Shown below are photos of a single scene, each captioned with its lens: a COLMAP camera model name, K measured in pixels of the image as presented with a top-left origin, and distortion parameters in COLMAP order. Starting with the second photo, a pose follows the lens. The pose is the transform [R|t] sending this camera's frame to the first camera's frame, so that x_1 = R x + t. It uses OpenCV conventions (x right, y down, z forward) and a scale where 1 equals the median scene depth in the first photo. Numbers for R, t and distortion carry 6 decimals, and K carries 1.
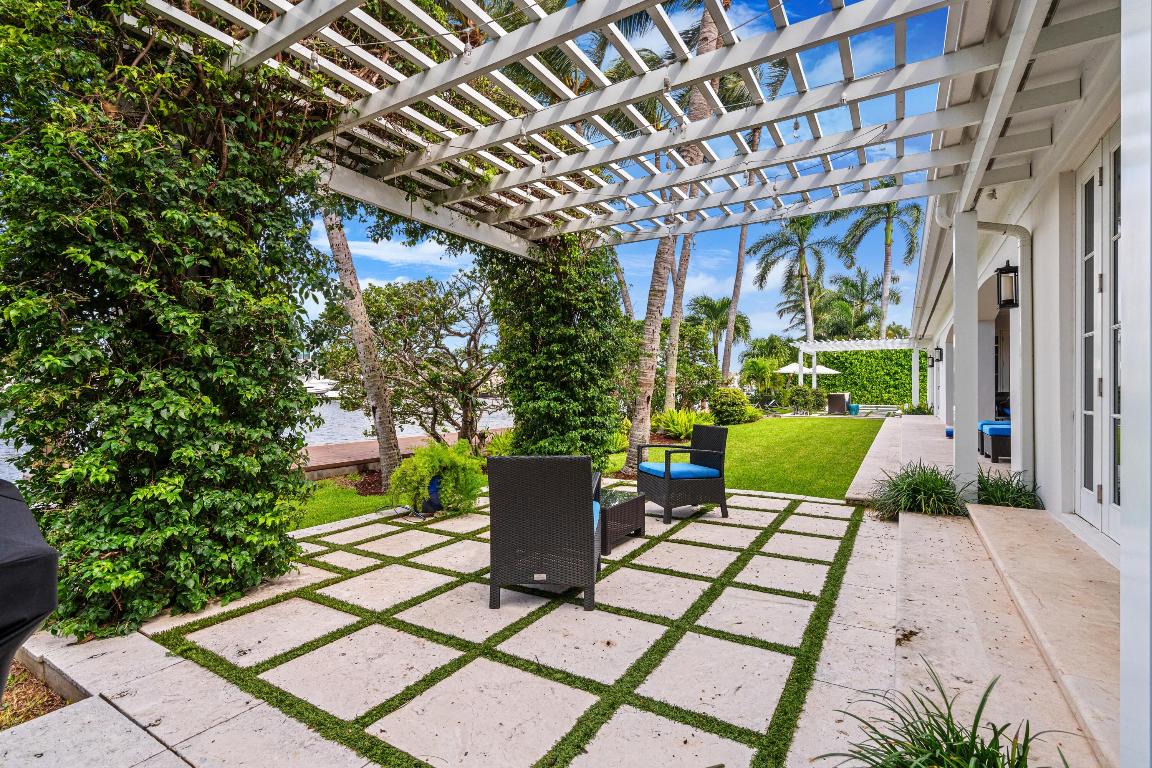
lens RADIAL K [[543.7, 0, 536.1], [0, 543.7, 380.6], [0, 0, 1]] dist [-0.001235, -0.000027]
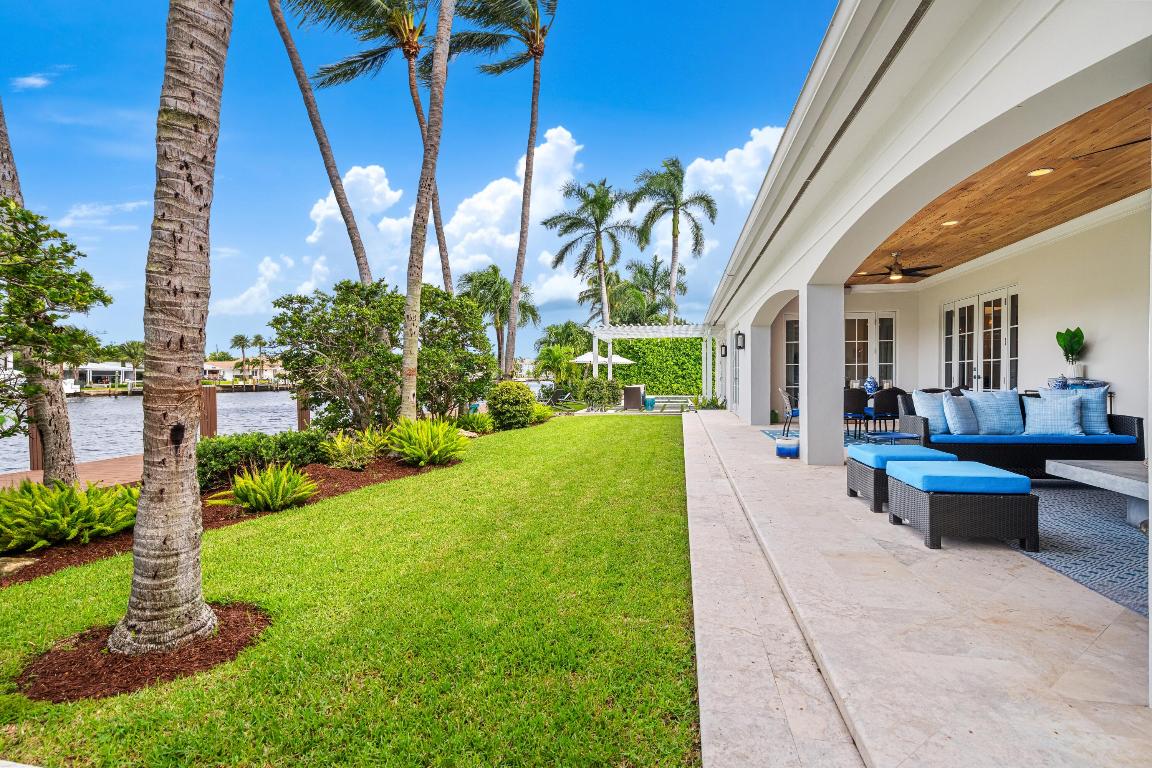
lens RADIAL K [[525.1, 0, 576.0], [0, 525.1, 384.0], [0, 0, 1]] dist [0.002523, 0.000967]
pose [[0.919161, -0.014791, 0.393605, 0.095578], [0.004546, 0.999626, 0.026948, -0.002133], [-0.393857, -0.022980, 0.918885, 0.180565]]
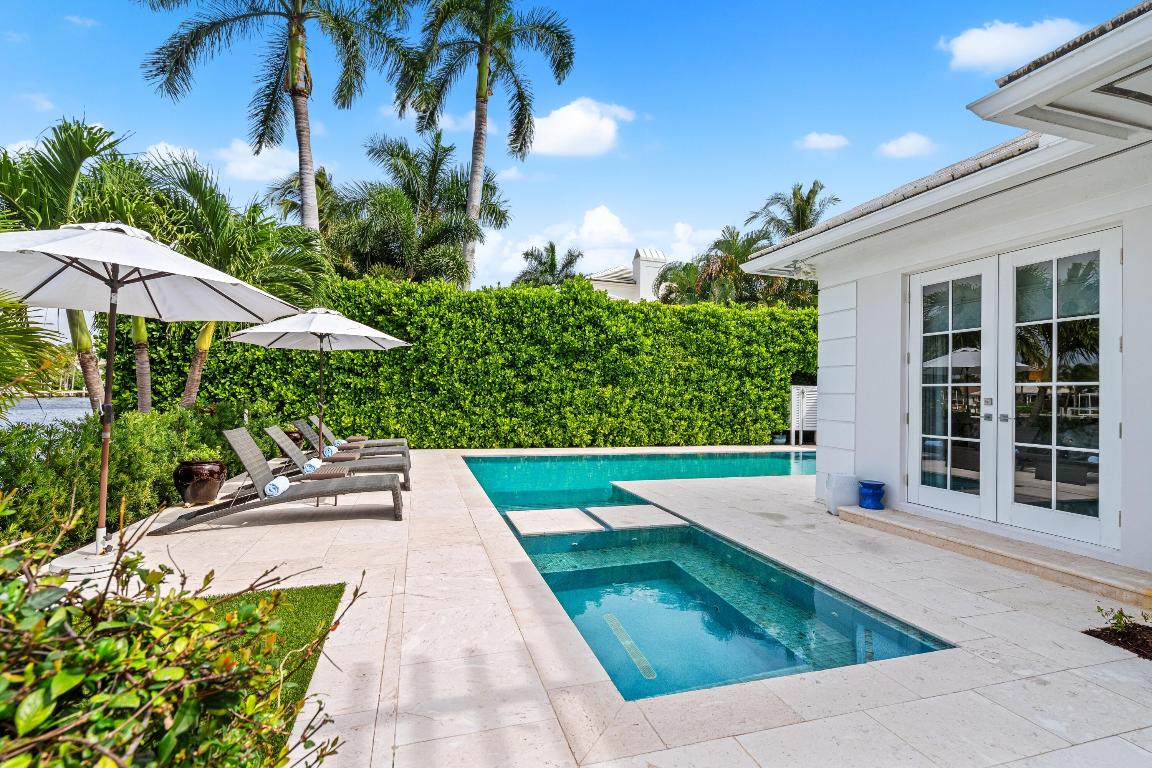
lens RADIAL K [[525.1, 0, 576.0], [0, 525.1, 384.0], [0, 0, 1]] dist [0.002523, 0.000967]
pose [[0.645555, 0.005425, 0.763695, 0.375665], [0.003446, 0.999944, -0.010016, 0.005107], [-0.763706, 0.009098, 0.645500, 0.688373]]
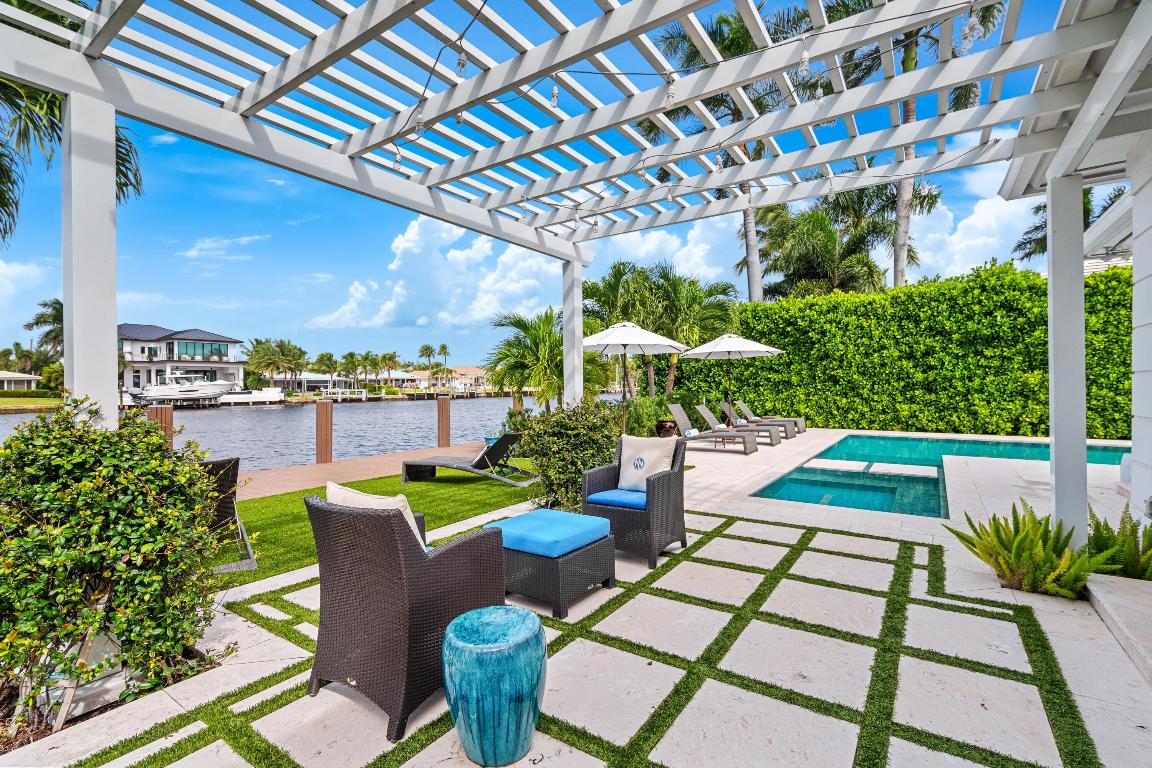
lens RADIAL K [[525.1, 0, 576.0], [0, 525.1, 384.0], [0, 0, 1]] dist [0.002523, 0.000967]
pose [[0.999416, -0.030252, -0.015858, 0.374750], [0.030081, 0.999488, -0.010910, 0.005836], [0.016180, 0.010426, 0.999815, 0.558353]]
